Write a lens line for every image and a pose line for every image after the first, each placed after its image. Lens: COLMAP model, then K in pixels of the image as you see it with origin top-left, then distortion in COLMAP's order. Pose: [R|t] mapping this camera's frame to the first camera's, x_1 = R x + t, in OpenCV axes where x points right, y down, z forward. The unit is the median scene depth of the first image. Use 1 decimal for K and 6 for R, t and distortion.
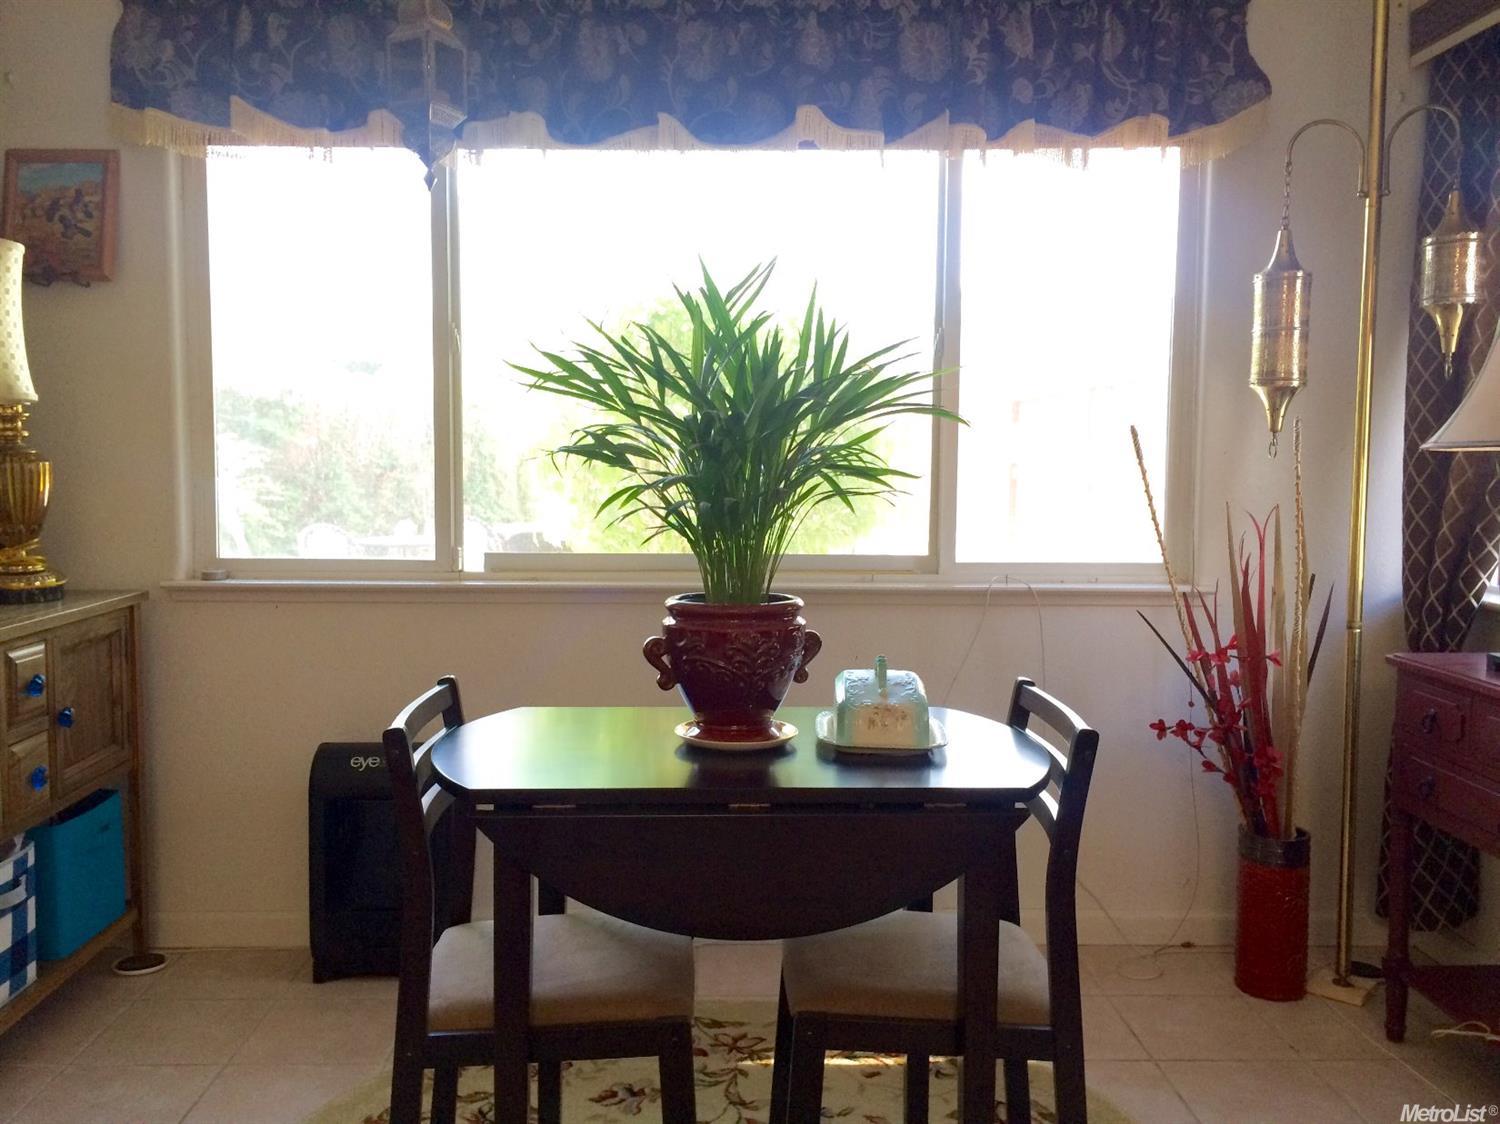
lens RADIAL K [[1277.0, 0, 750.6], [0, 1277.0, 554.0], [0, 0, 1]] dist [0.095628, -0.129589]
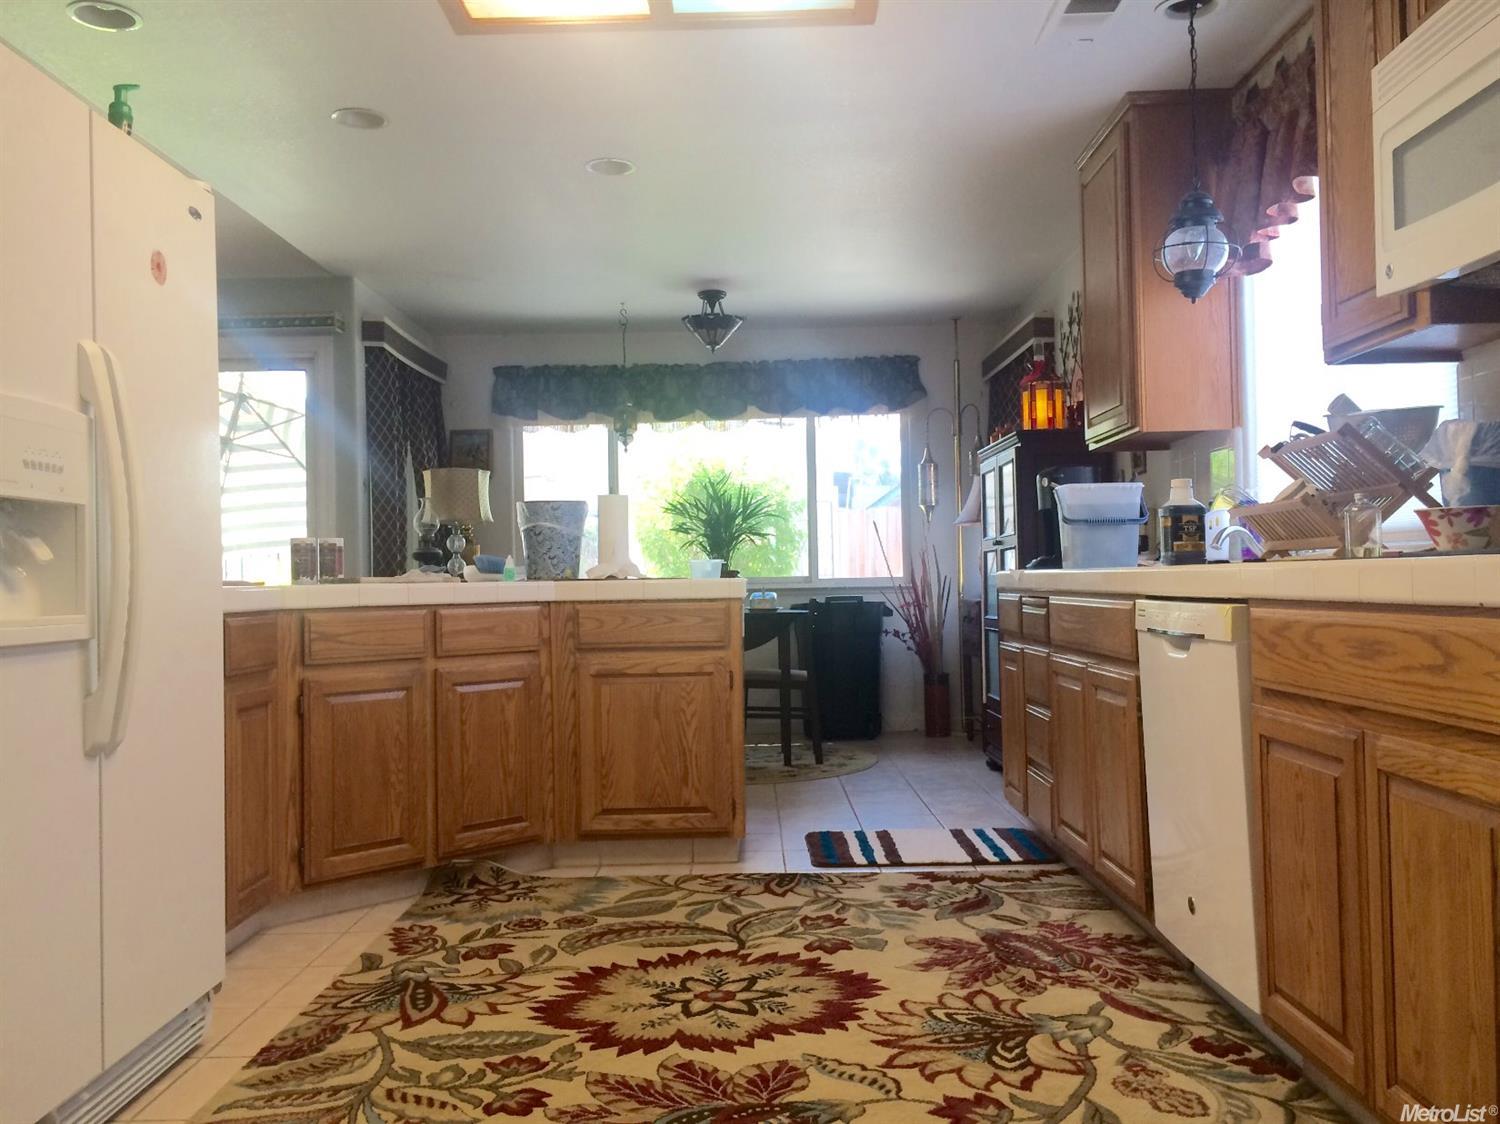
lens RADIAL K [[1277.0, 0, 750.6], [0, 1277.0, 554.0], [0, 0, 1]] dist [0.095628, -0.129589]
pose [[0.999100, -0.027189, -0.032572, 0.119927], [0.023930, 0.995039, -0.096565, 0.212587], [0.035036, 0.095699, 0.994794, -1.595938]]
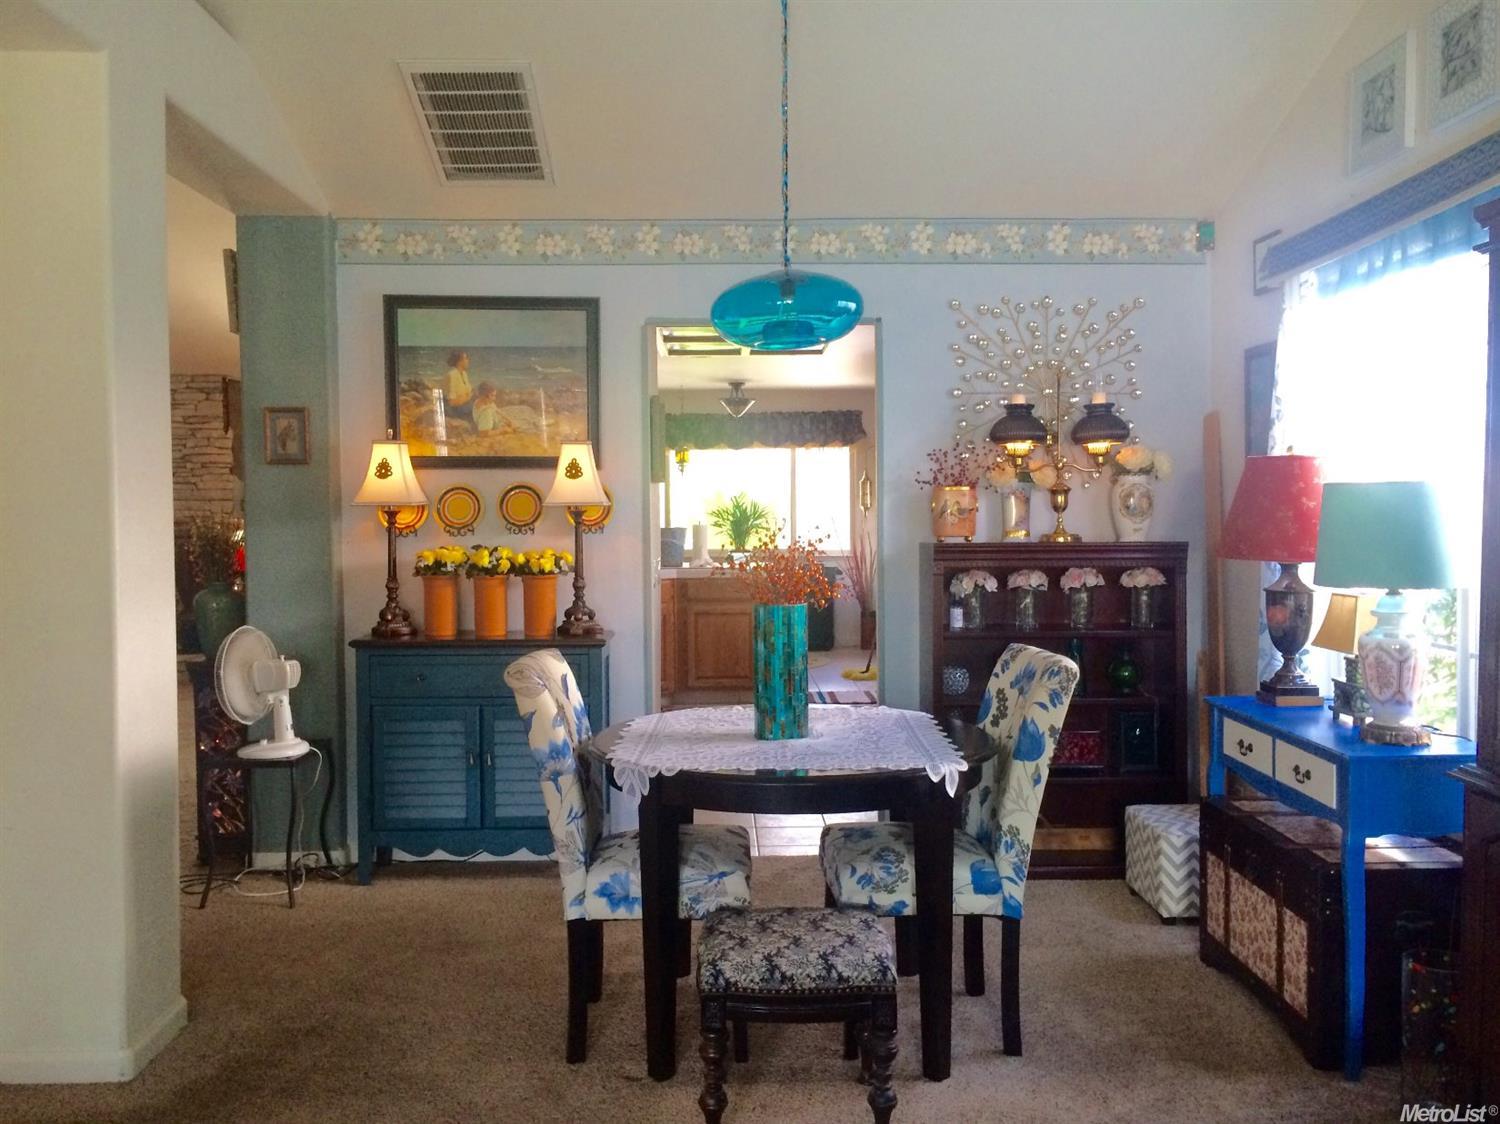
lens RADIAL K [[1277.0, 0, 750.6], [0, 1277.0, 554.0], [0, 0, 1]] dist [0.095628, -0.129589]
pose [[0.999900, -0.012604, -0.006449, 0.048782], [0.012345, 0.999170, -0.038821, 0.183628], [0.006933, 0.038737, 0.999225, -3.158116]]
